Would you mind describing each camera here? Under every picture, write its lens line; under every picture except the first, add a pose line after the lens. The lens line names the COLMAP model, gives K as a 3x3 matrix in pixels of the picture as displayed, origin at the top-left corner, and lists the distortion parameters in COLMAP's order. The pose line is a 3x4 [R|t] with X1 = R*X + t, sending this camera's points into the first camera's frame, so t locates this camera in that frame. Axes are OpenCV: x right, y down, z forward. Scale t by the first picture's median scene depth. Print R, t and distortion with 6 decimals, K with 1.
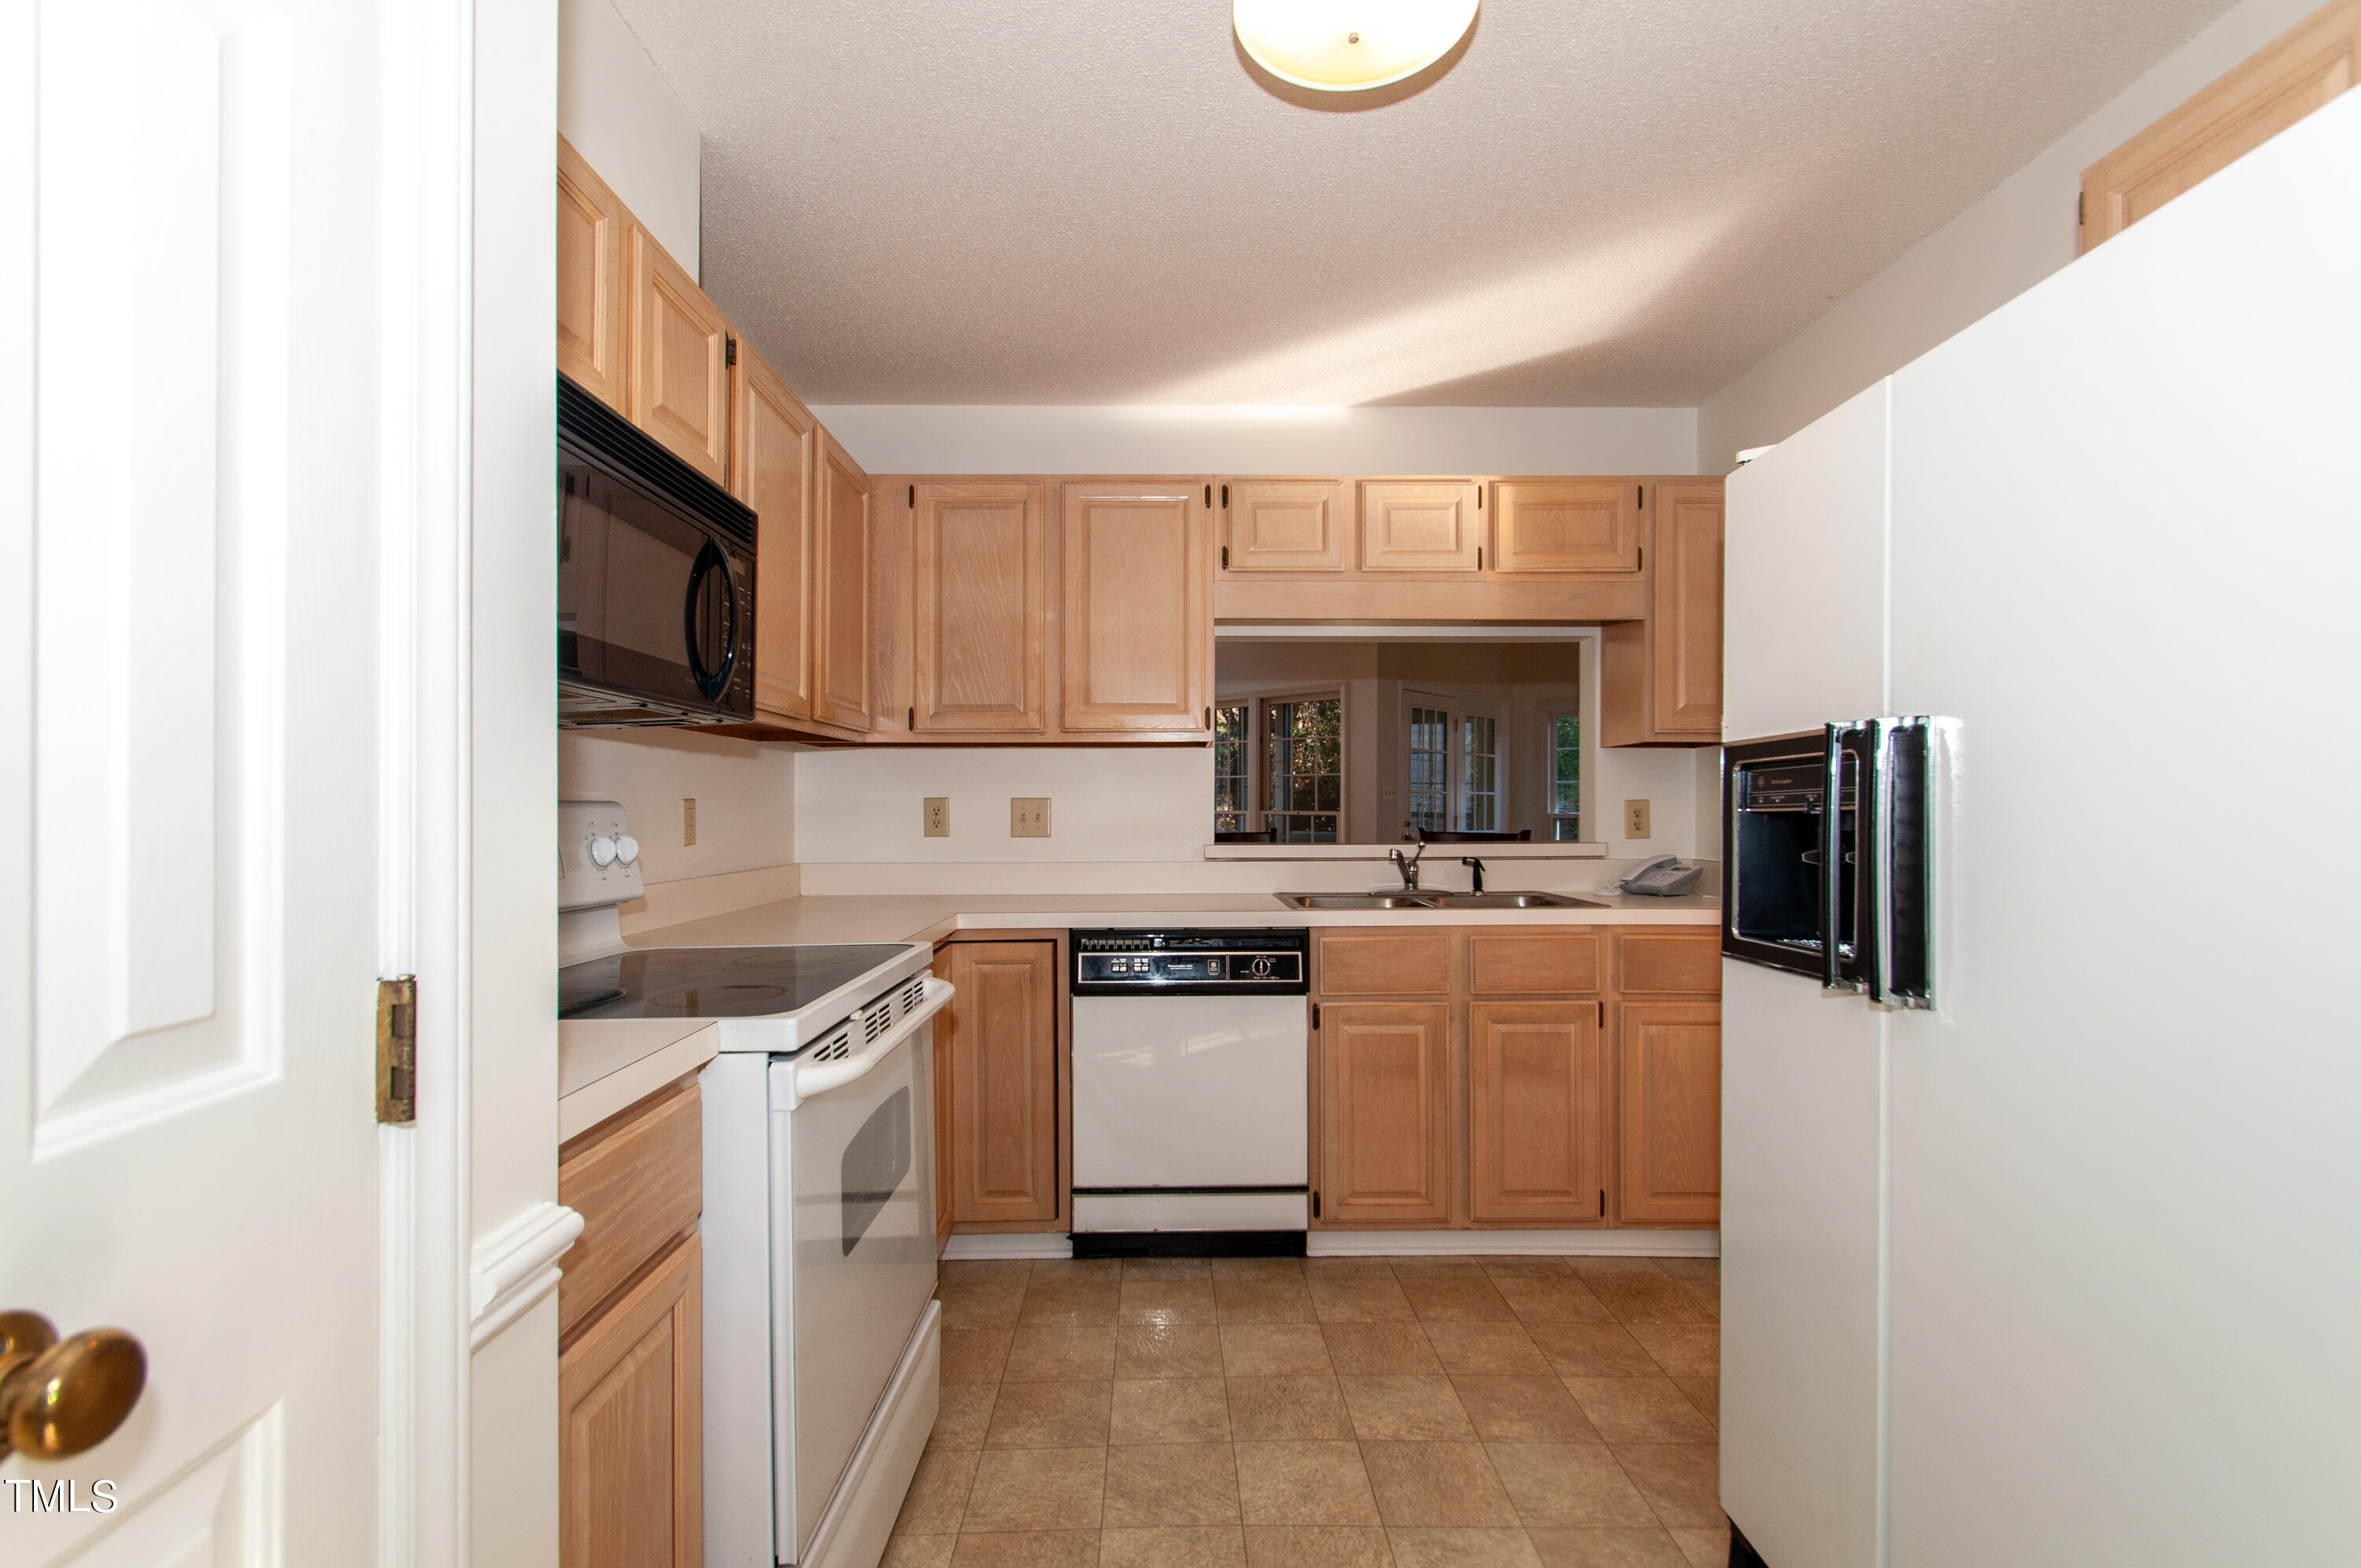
lens RADIAL K [[1065.6, 0, 1173.4], [0, 1065.6, 788.5], [0, 0, 1]] dist [0.014634, -0.002364]
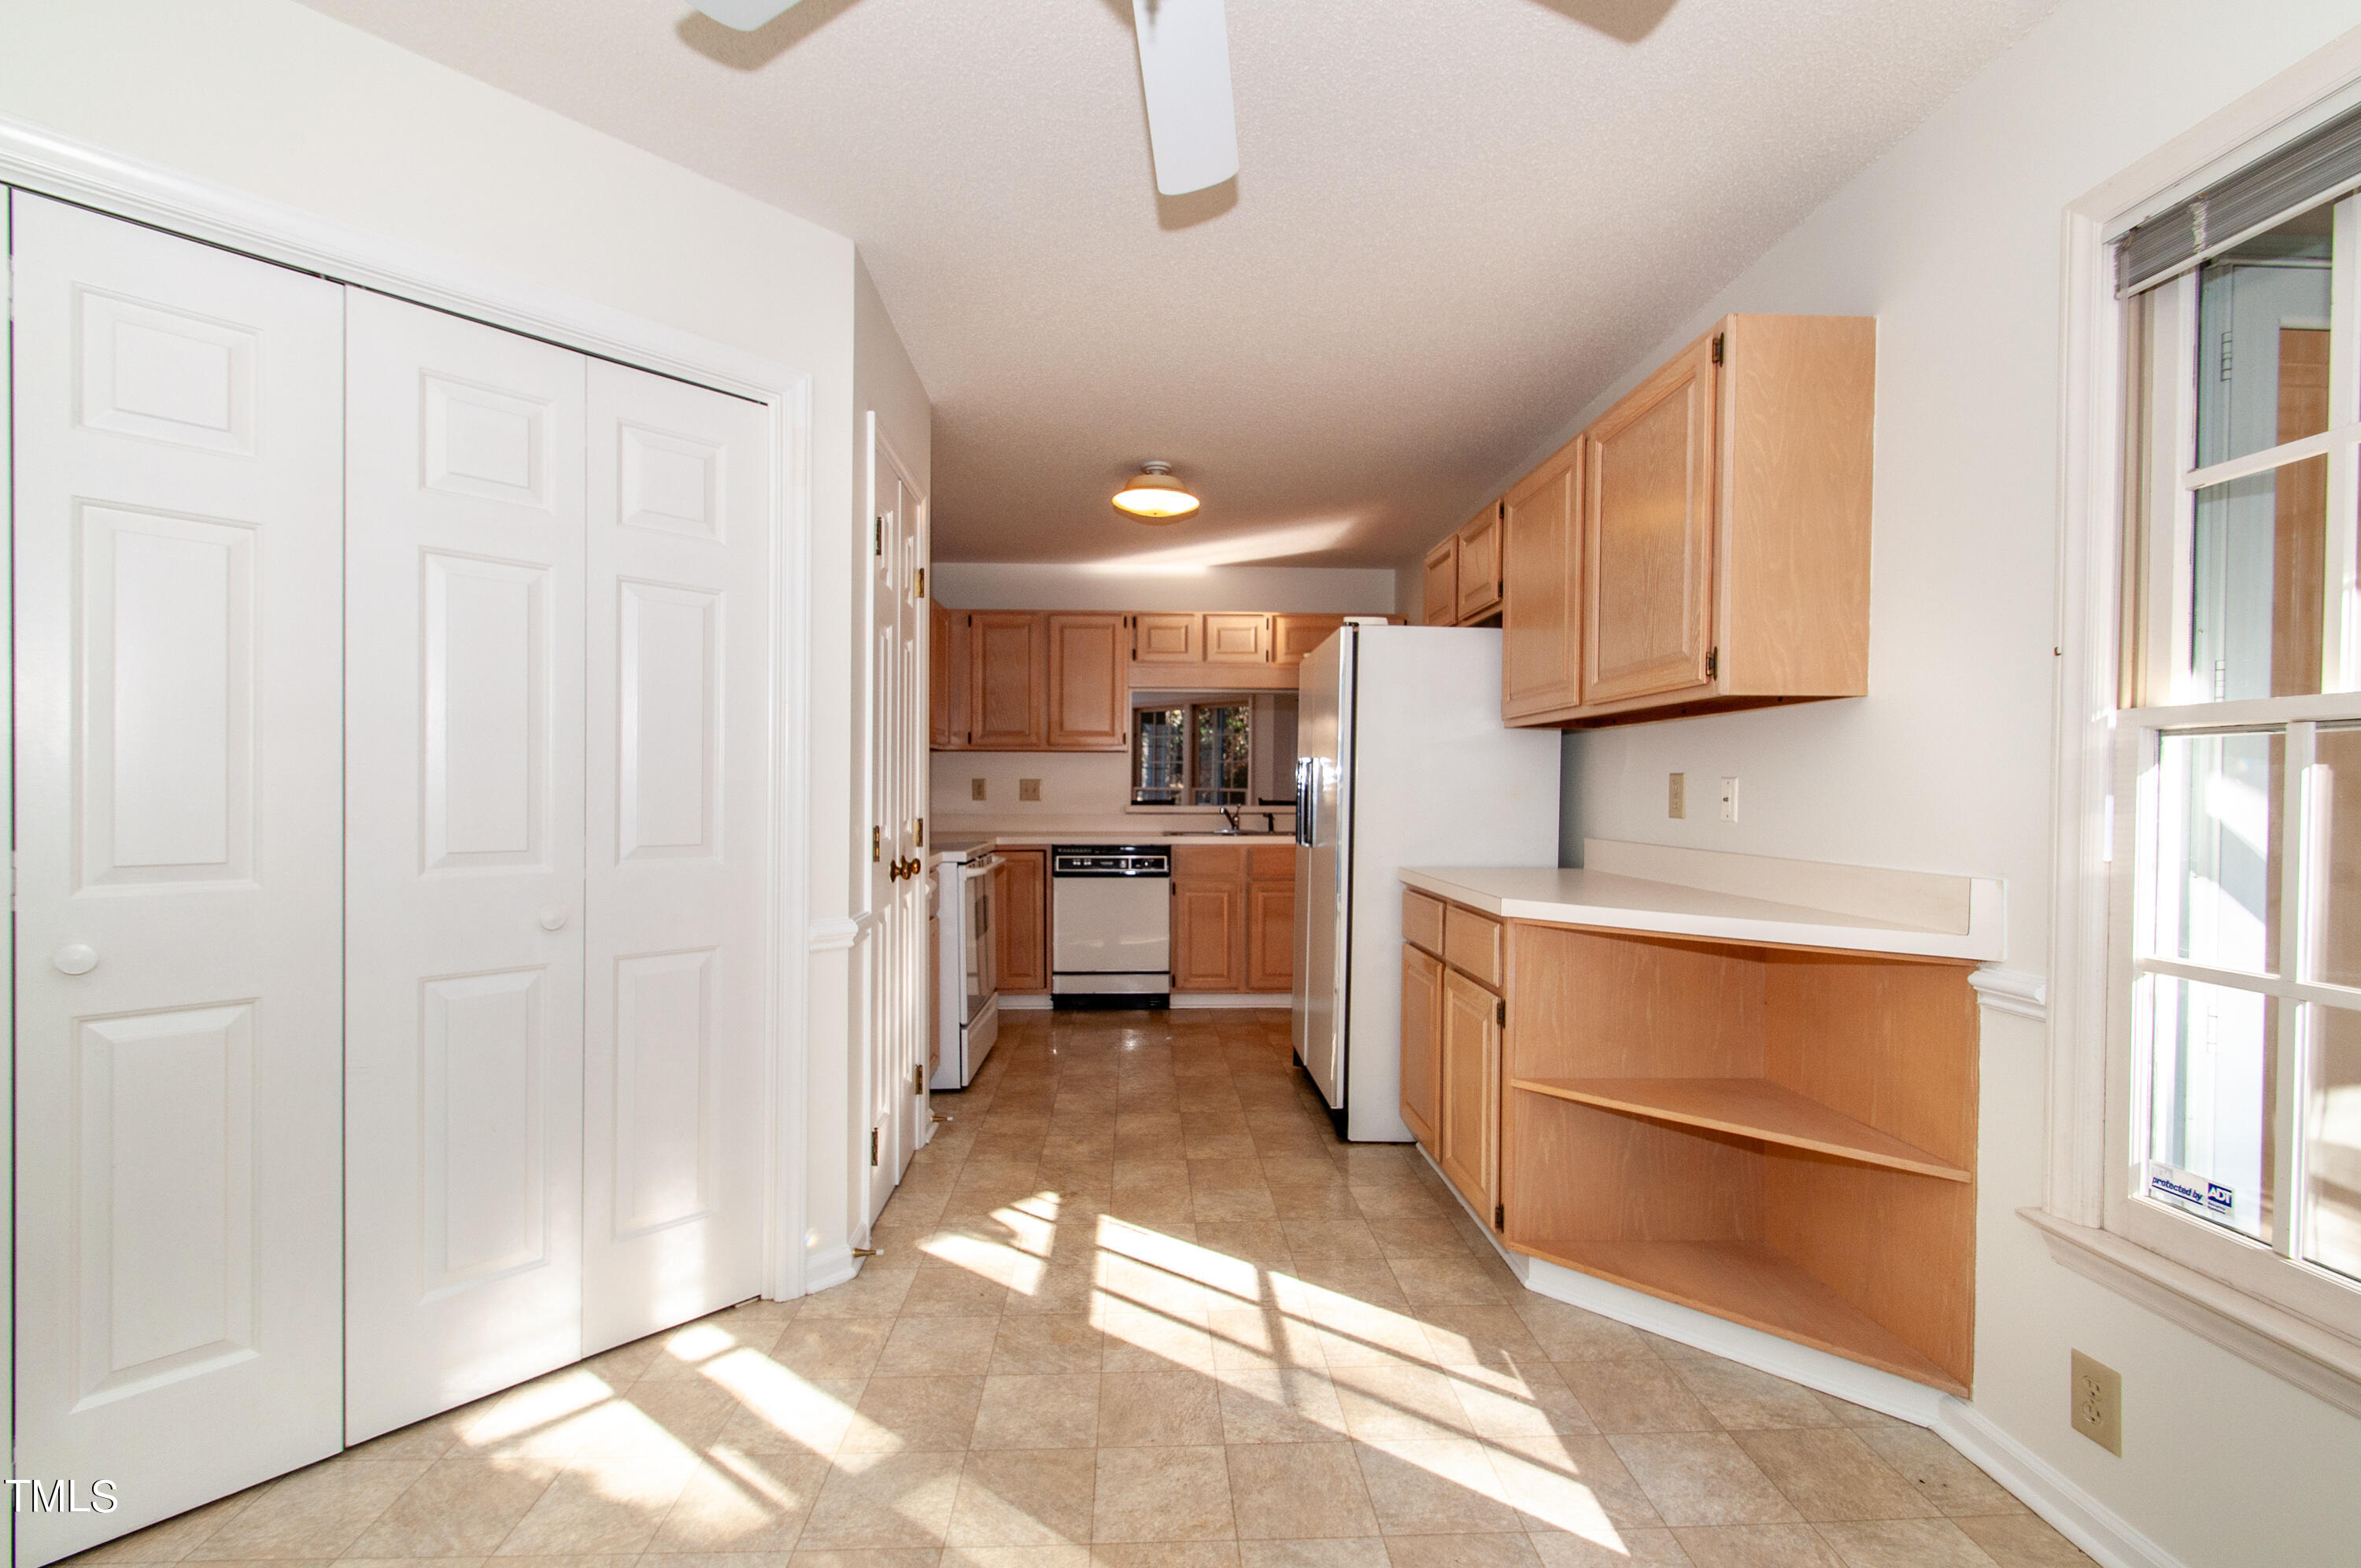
lens RADIAL K [[1065.6, 0, 1181.9], [0, 1065.6, 781.5], [0, 0, 1]] dist [0.014634, -0.002364]
pose [[0.999502, 0.006964, 0.030770, 0.076831], [-0.007370, 0.999887, 0.013092, -0.014467], [-0.030675, -0.013312, 0.999441, -0.923435]]
